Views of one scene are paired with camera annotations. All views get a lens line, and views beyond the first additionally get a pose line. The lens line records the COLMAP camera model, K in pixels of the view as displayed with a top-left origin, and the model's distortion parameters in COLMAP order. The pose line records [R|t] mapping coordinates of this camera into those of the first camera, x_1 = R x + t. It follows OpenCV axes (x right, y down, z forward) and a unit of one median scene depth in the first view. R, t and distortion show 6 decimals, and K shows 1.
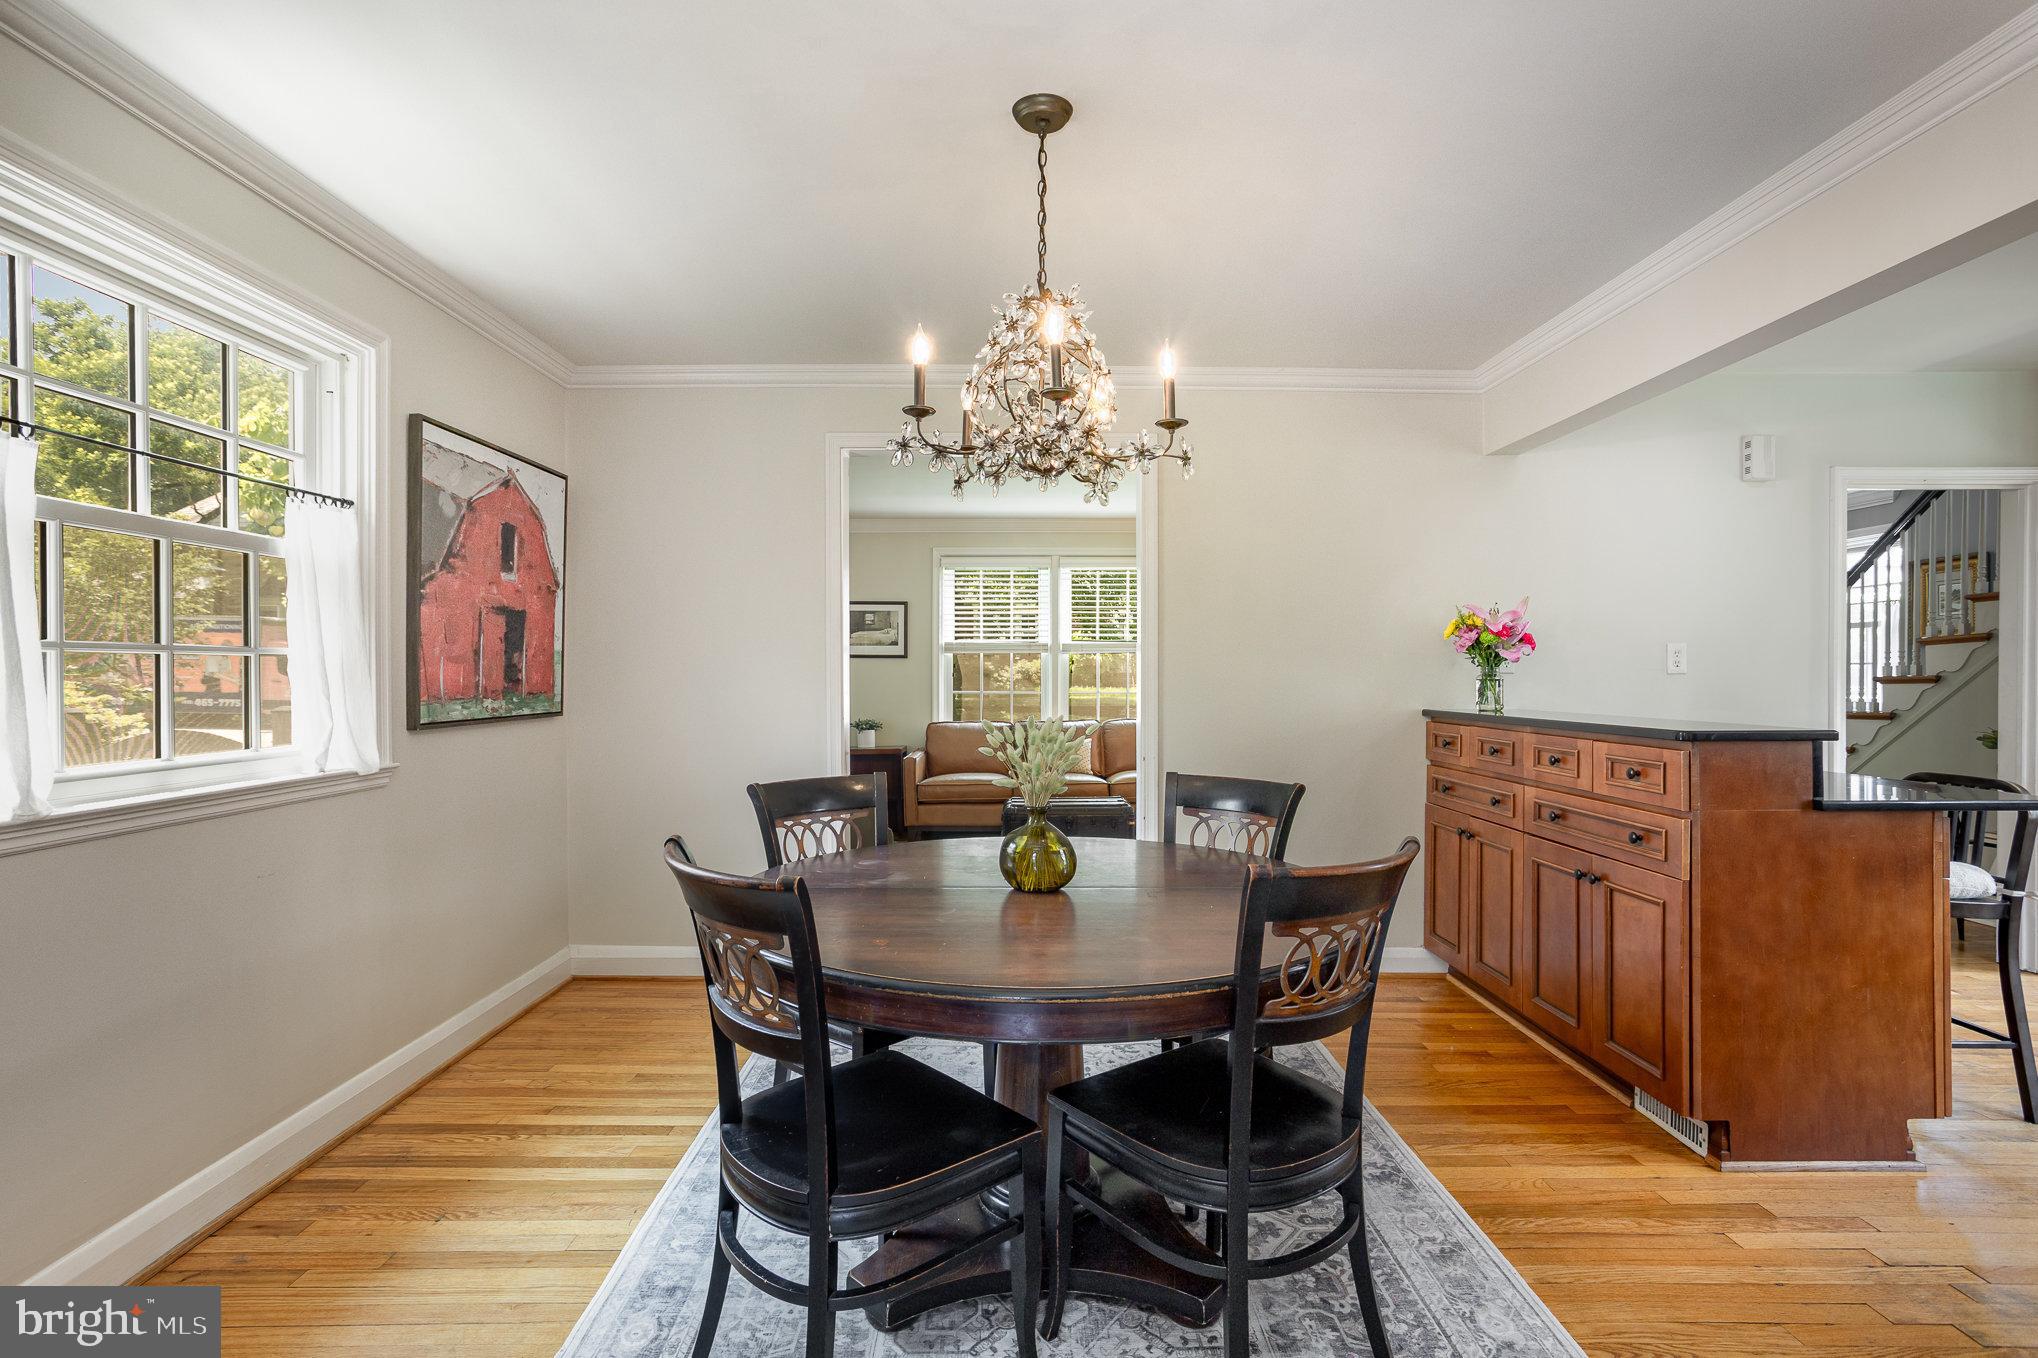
lens RADIAL K [[989.3, 0, 1027.1], [0, 989.3, 673.7], [0, 0, 1]] dist [-0.024164, 0.000593]
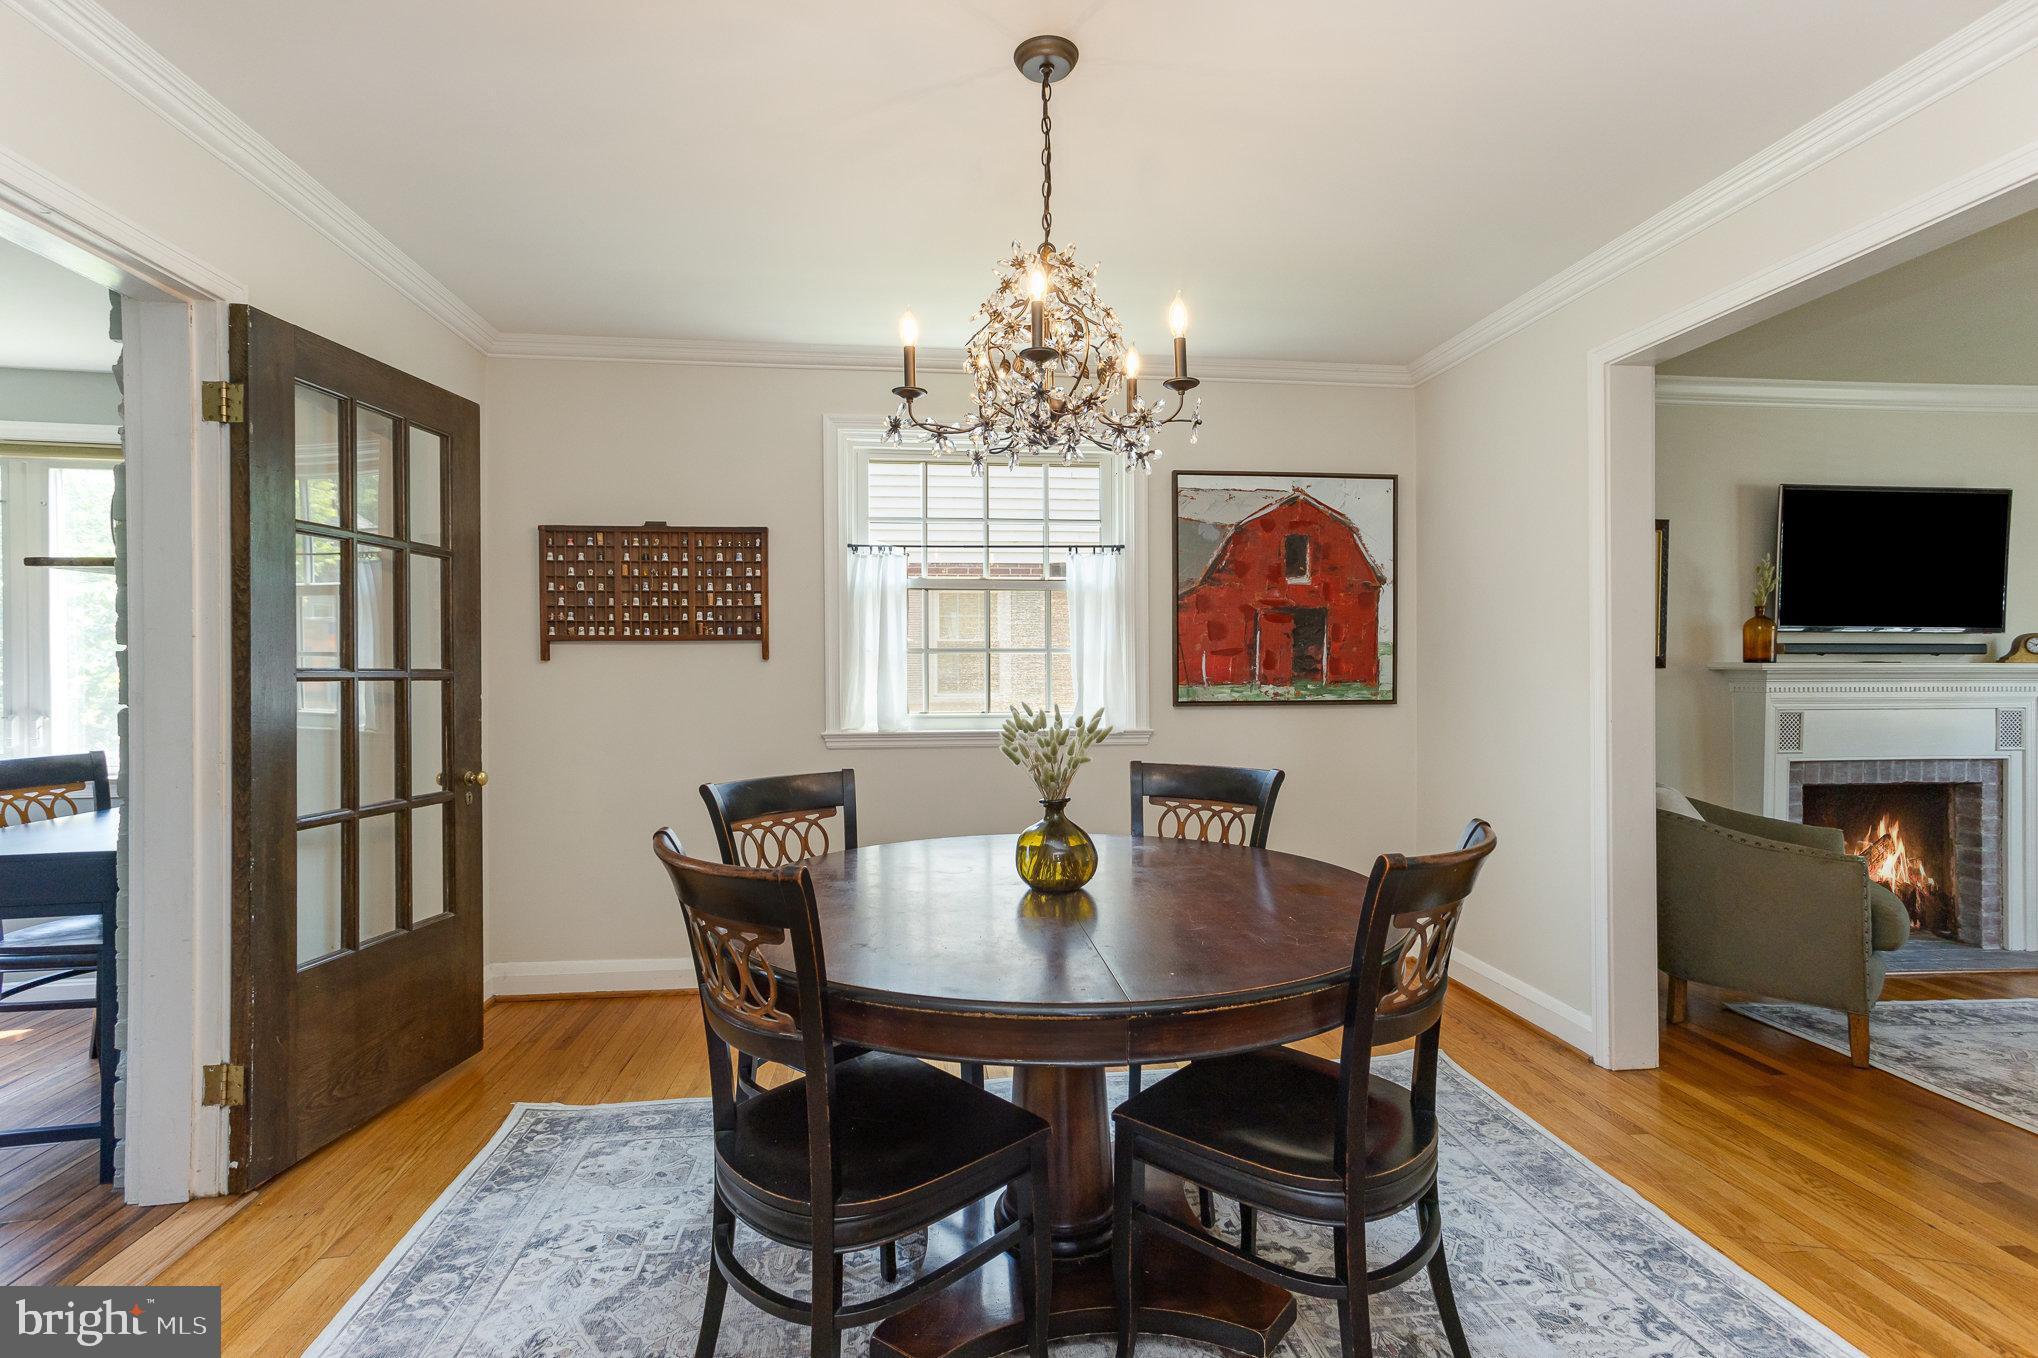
lens RADIAL K [[989.3, 0, 1027.1], [0, 989.3, 673.7], [0, 0, 1]] dist [-0.024164, 0.000593]
pose [[0.105737, 0.003340, -0.994389, 0.656357], [-0.000068, 0.999994, 0.003351, 0.008096], [0.994394, -0.000287, 0.105736, 0.615226]]
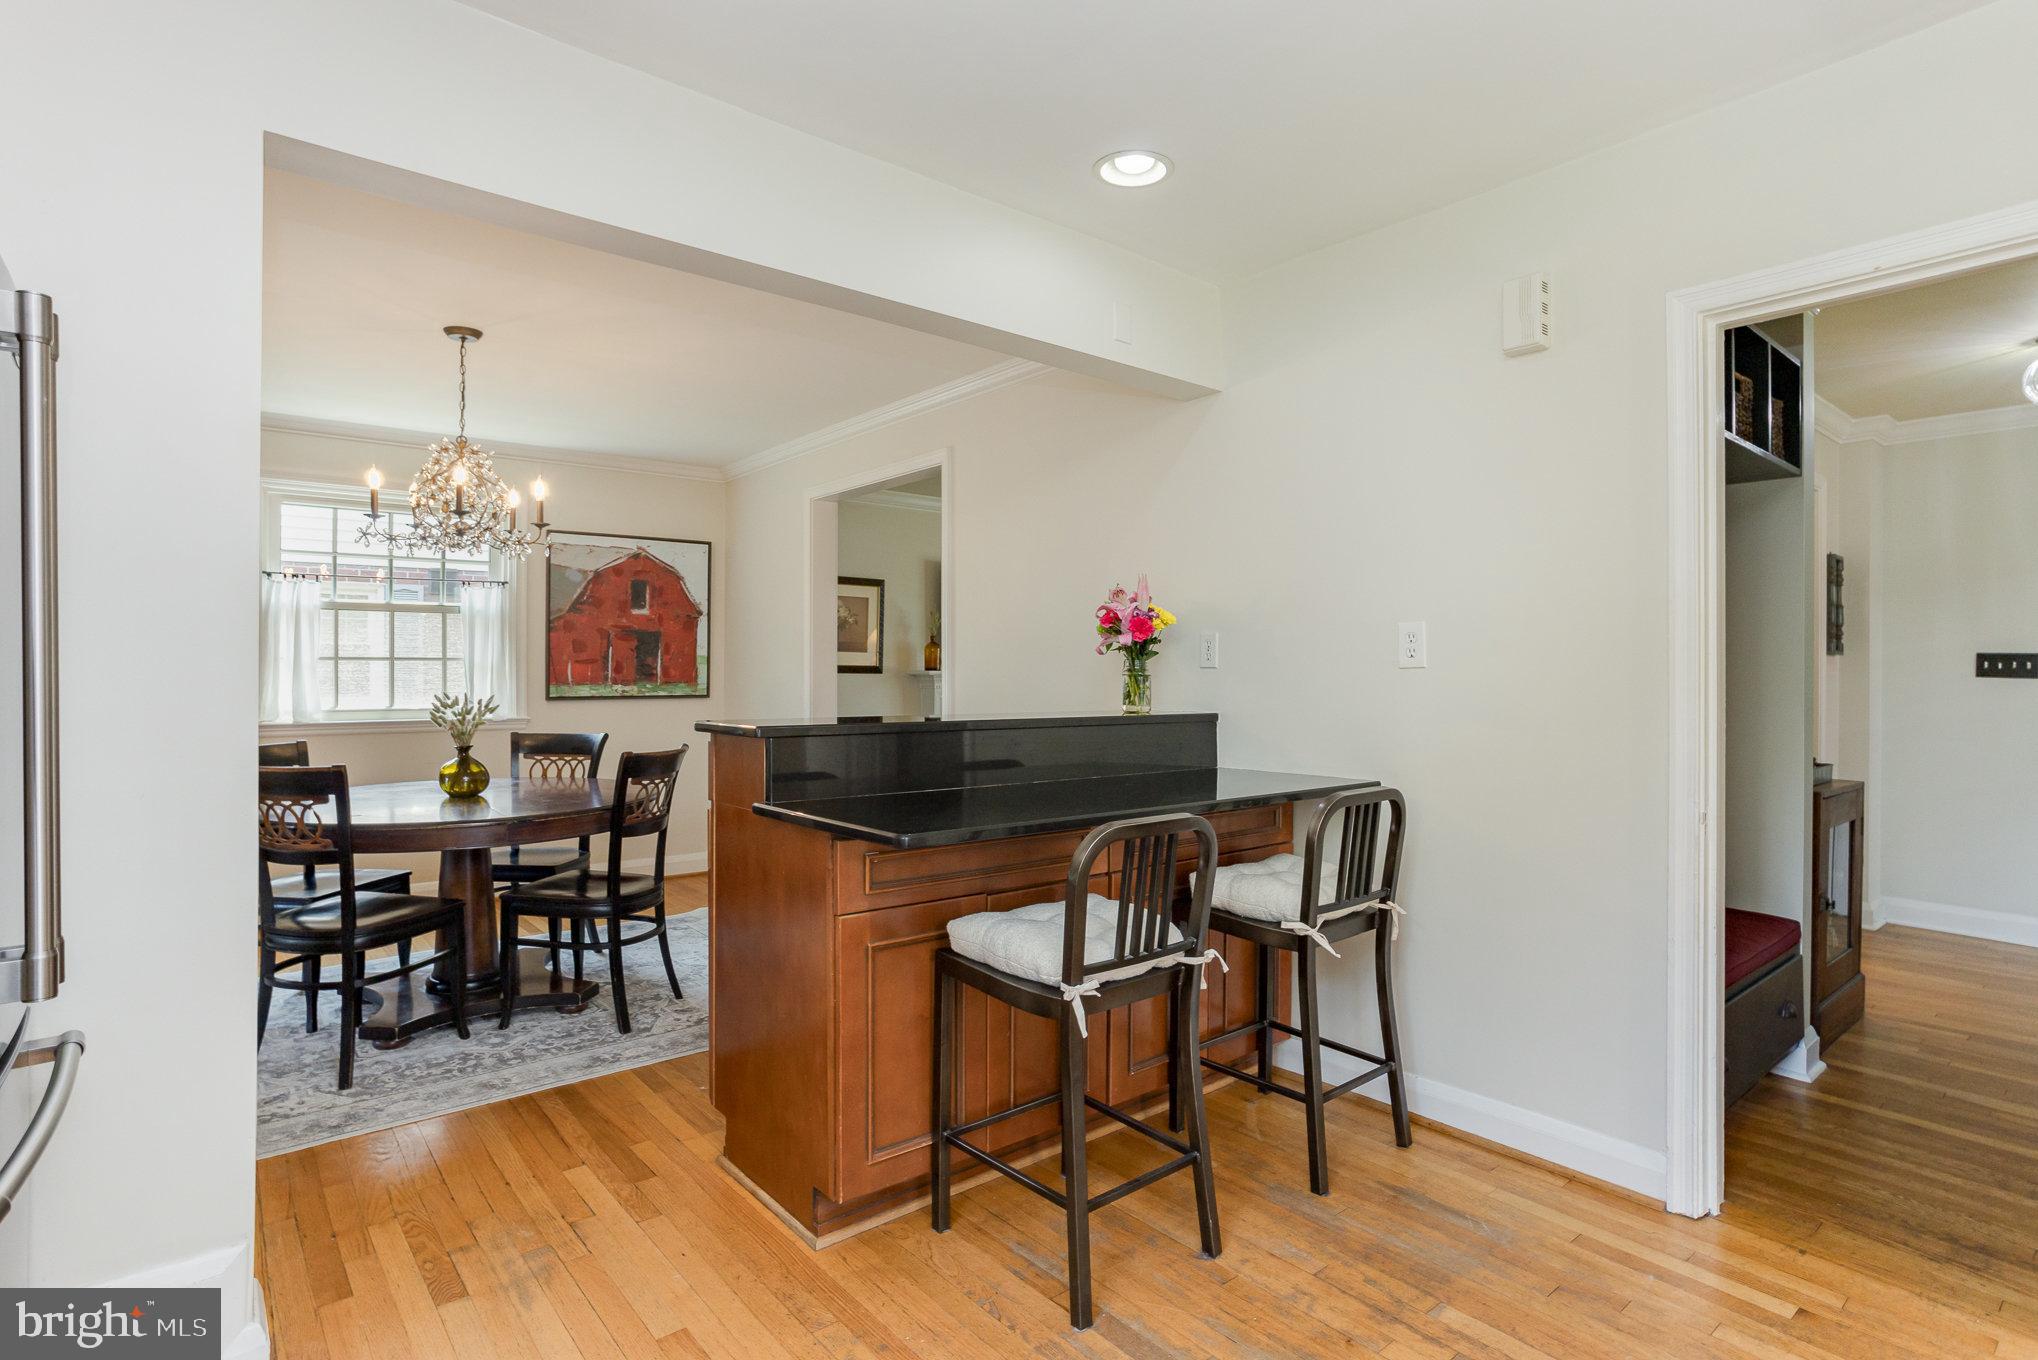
lens RADIAL K [[1058.4, 0, 1025.6], [0, 1058.4, 662.7], [0, 0, 1]] dist [-0.061926, 0.040393]
pose [[0.615449, -0.008755, -0.788128, 1.392446], [-0.001701, 0.999921, -0.012436, 0.008924], [0.788175, 0.008995, 0.615385, 0.466334]]
